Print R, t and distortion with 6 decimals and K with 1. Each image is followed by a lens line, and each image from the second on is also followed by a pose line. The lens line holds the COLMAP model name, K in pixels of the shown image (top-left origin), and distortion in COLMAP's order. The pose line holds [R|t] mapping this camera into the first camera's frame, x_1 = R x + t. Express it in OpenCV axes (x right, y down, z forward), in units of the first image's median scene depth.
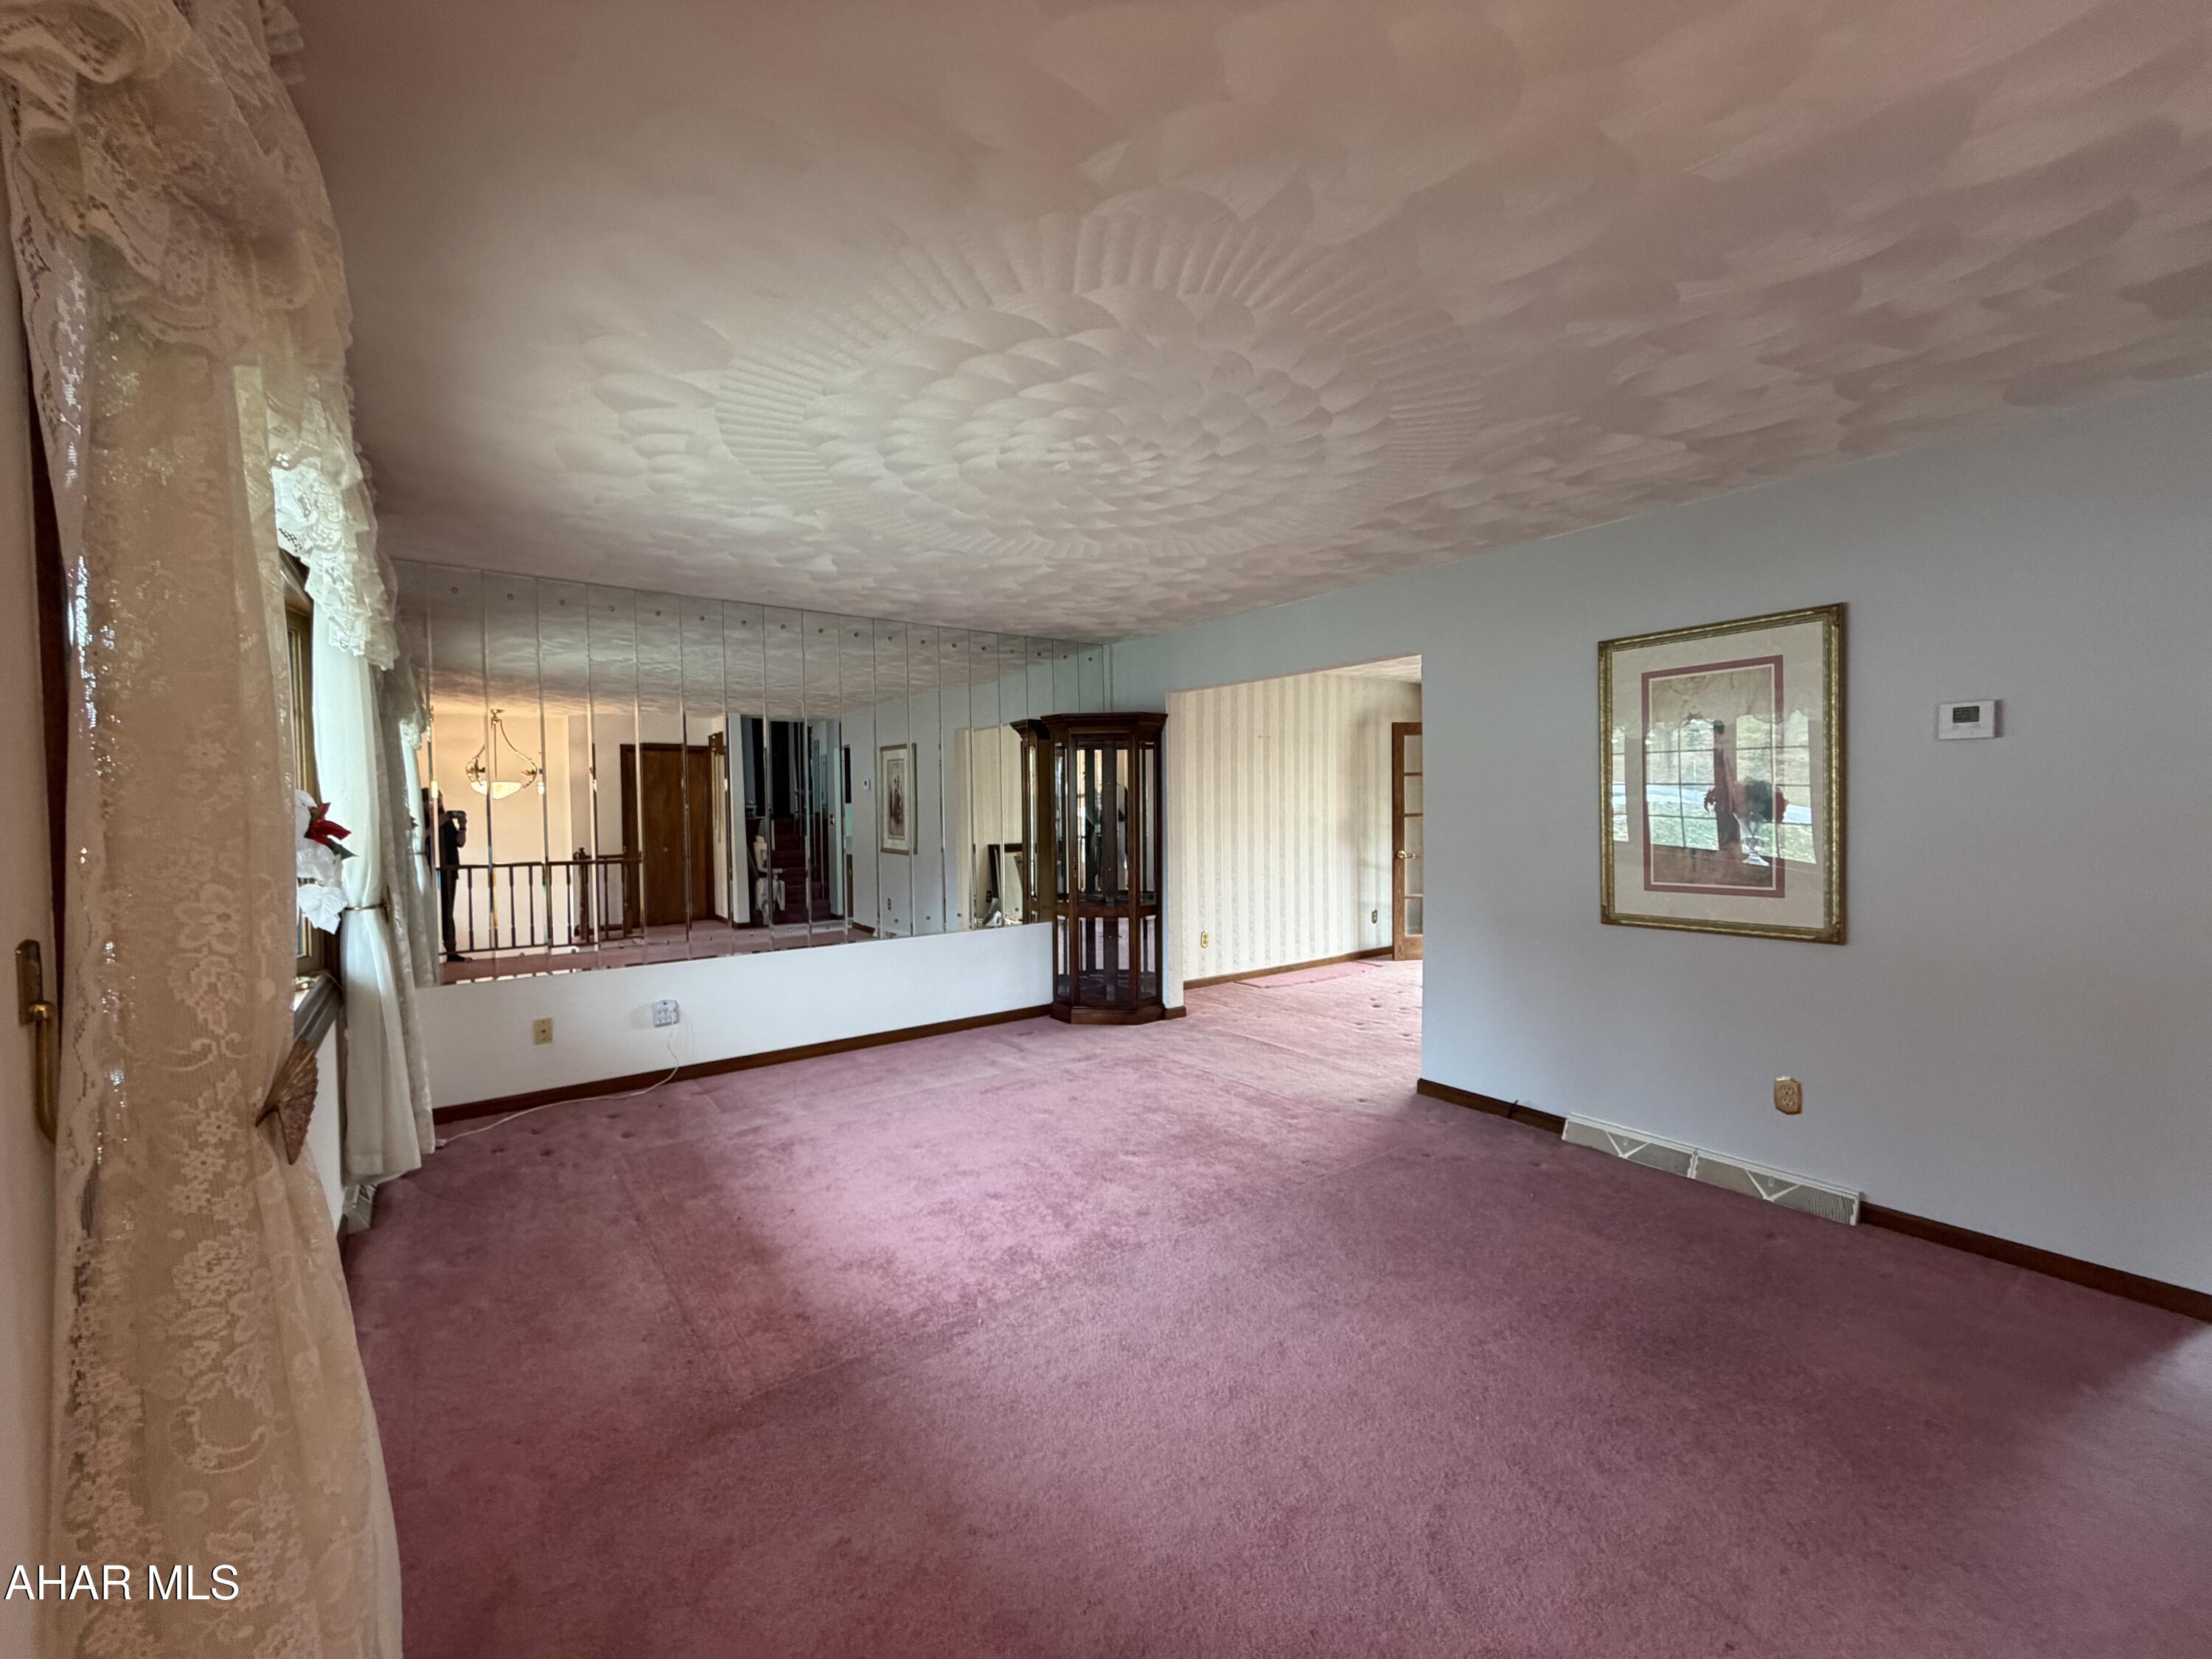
lens RADIAL K [[873.1, 0, 1093.6], [0, 873.1, 823.1], [0, 0, 1]] dist [-0.000705, -0.000094]
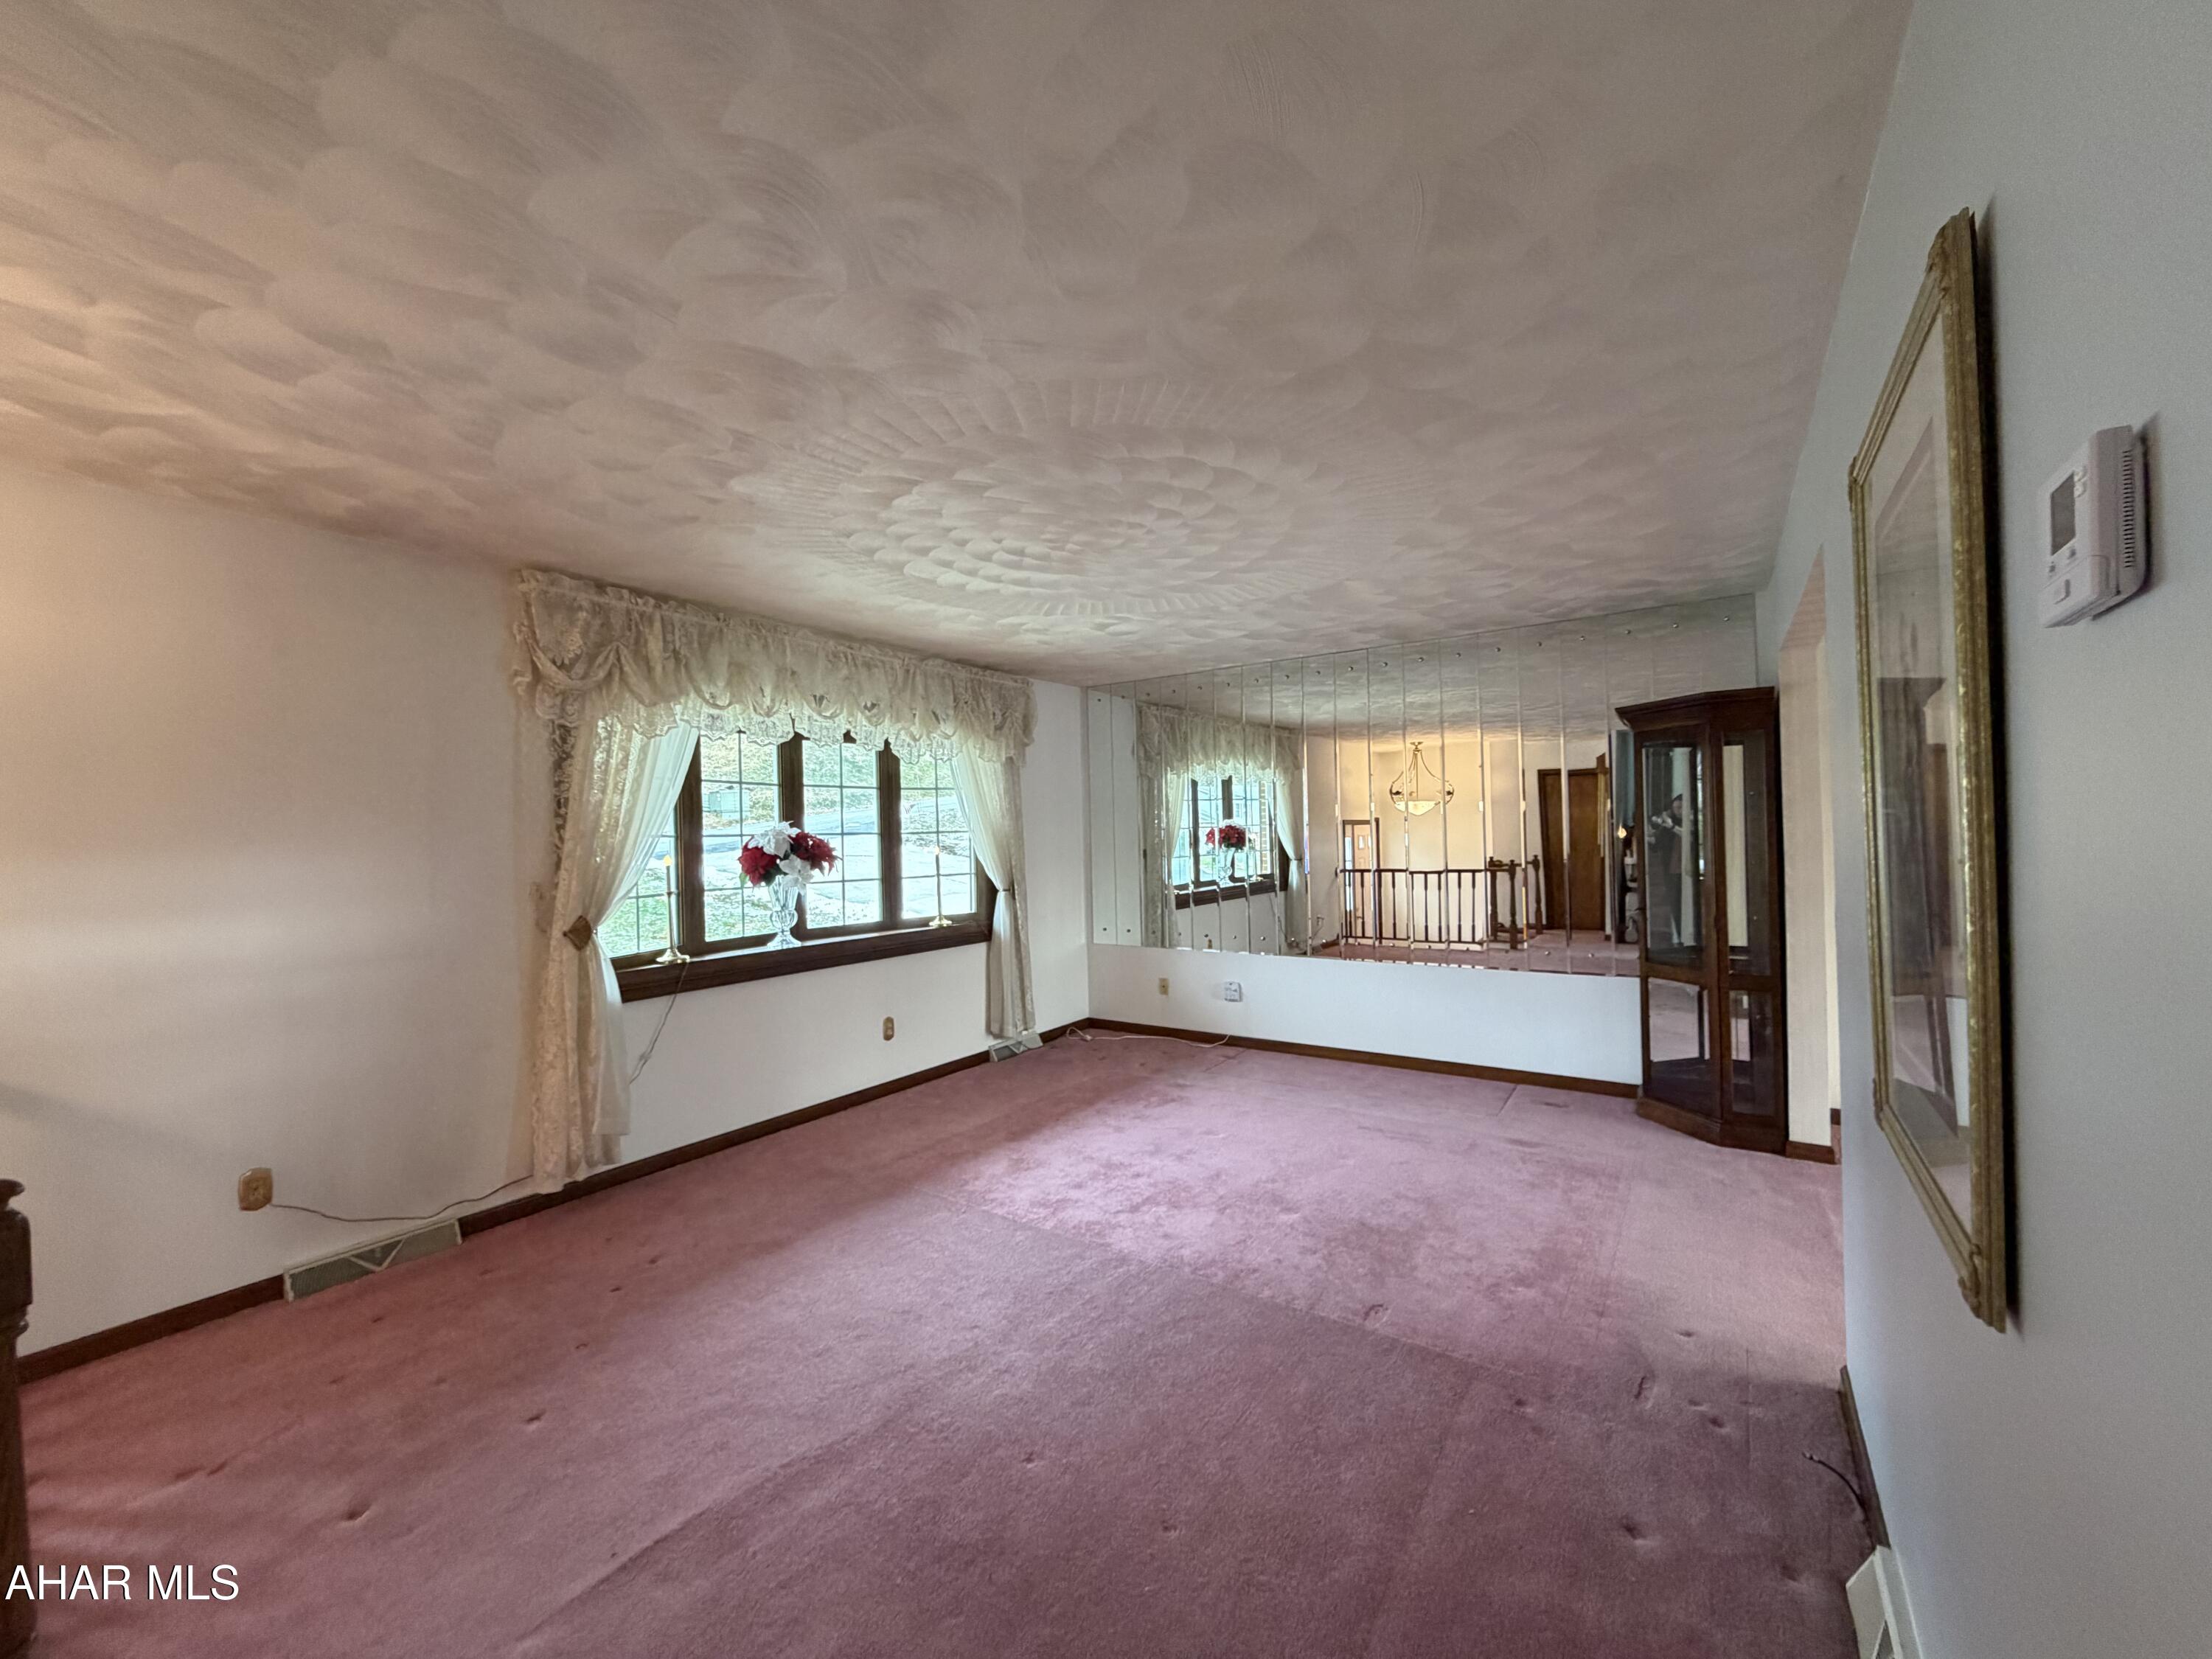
lens RADIAL K [[873.1, 0, 1093.6], [0, 873.1, 823.1], [0, 0, 1]] dist [-0.000705, -0.000094]
pose [[0.332427, -0.005562, -0.943113, 0.736095], [0.000554, 0.999984, -0.005702, -0.025927], [0.943129, 0.001373, 0.332425, 0.422766]]
